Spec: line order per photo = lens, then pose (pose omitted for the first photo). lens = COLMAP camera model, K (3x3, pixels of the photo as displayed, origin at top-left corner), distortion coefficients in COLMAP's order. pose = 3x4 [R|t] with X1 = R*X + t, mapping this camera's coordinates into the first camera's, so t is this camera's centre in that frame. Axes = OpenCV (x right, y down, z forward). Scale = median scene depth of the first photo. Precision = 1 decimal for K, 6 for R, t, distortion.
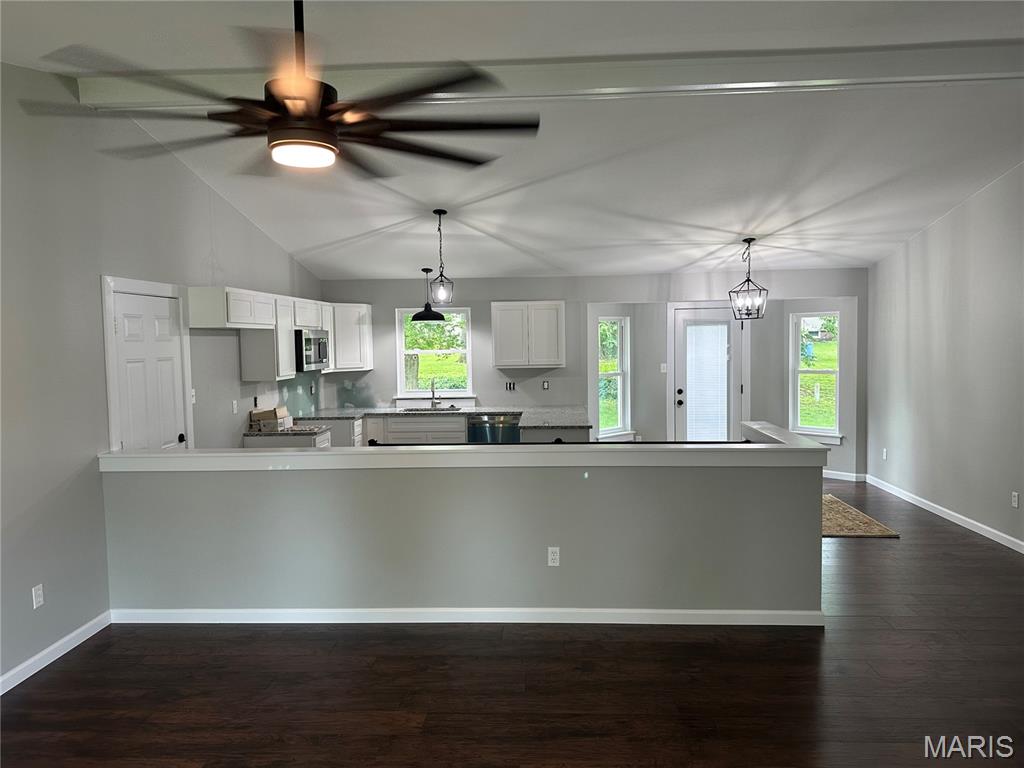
lens RADIAL K [[709.3, 0, 514.8], [0, 709.3, 384.8], [0, 0, 1]] dist [0.129372, -0.198723]
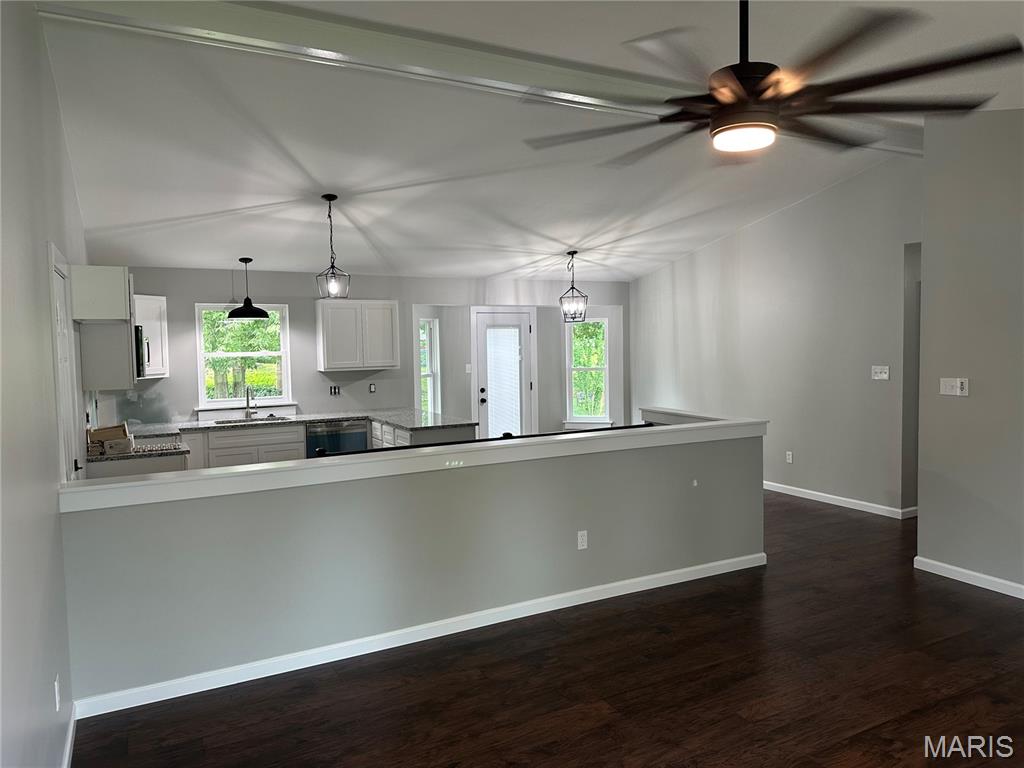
lens RADIAL K [[709.3, 0, 514.8], [0, 709.3, 384.8], [0, 0, 1]] dist [0.129372, -0.198723]
pose [[0.856793, -0.031571, 0.514694, -0.298454], [0.038228, 0.999266, -0.002343, 0.005967], [-0.514242, 0.021683, 0.857371, 0.078113]]
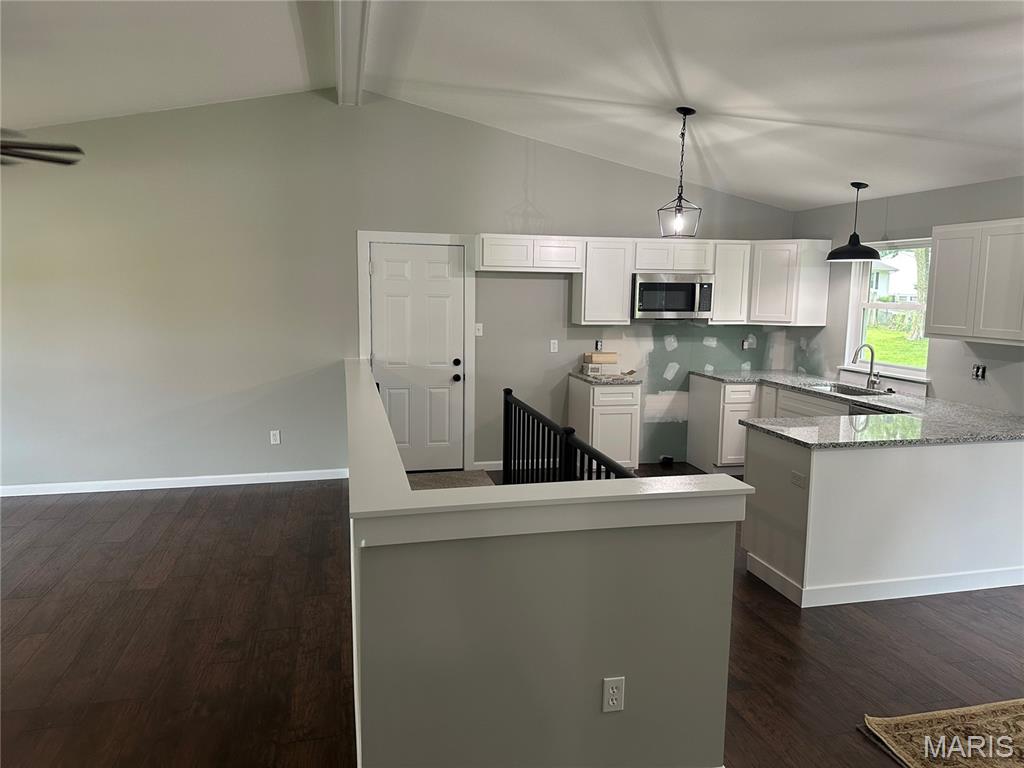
lens RADIAL K [[709.3, 0, 514.8], [0, 709.3, 384.8], [0, 0, 1]] dist [0.129372, -0.198723]
pose [[0.280724, 0.149185, -0.948123, 0.464073], [-0.082137, 0.987956, 0.131133, -0.035511], [0.956268, 0.041064, 0.289596, 0.490868]]
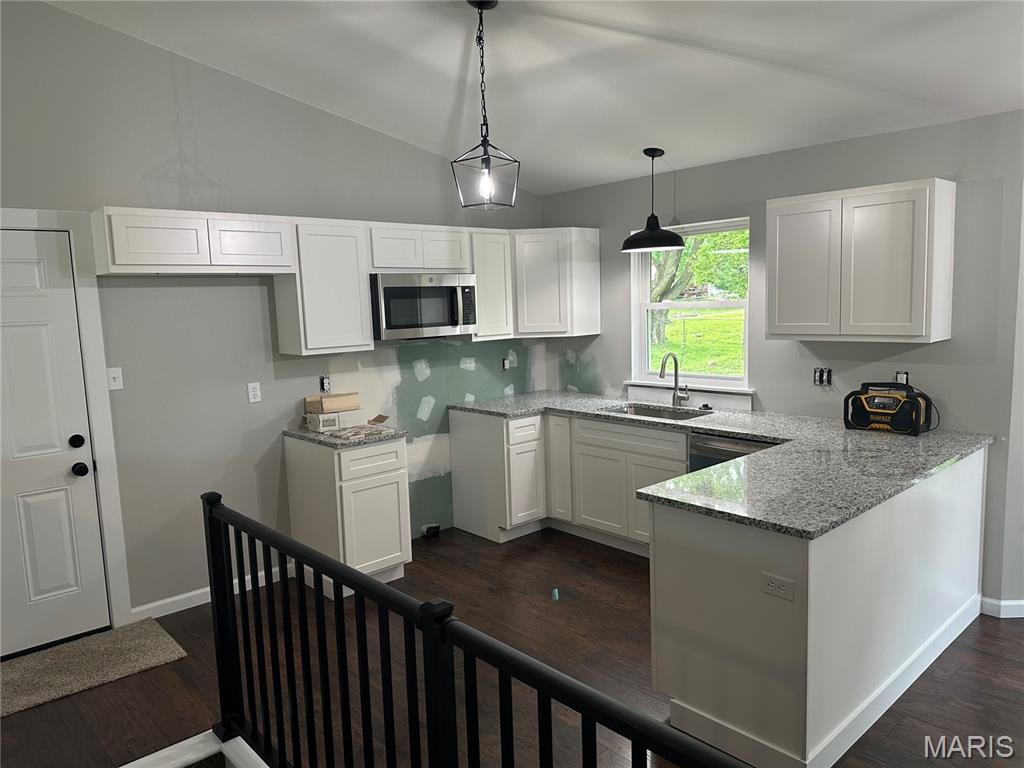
lens RADIAL K [[709.3, 0, 514.8], [0, 709.3, 384.8], [0, 0, 1]] dist [0.129372, -0.198723]
pose [[0.709719, 0.076814, -0.700285, 0.194442], [-0.023987, 0.996096, 0.084952, -0.030148], [0.704076, -0.043494, 0.708791, 0.532698]]
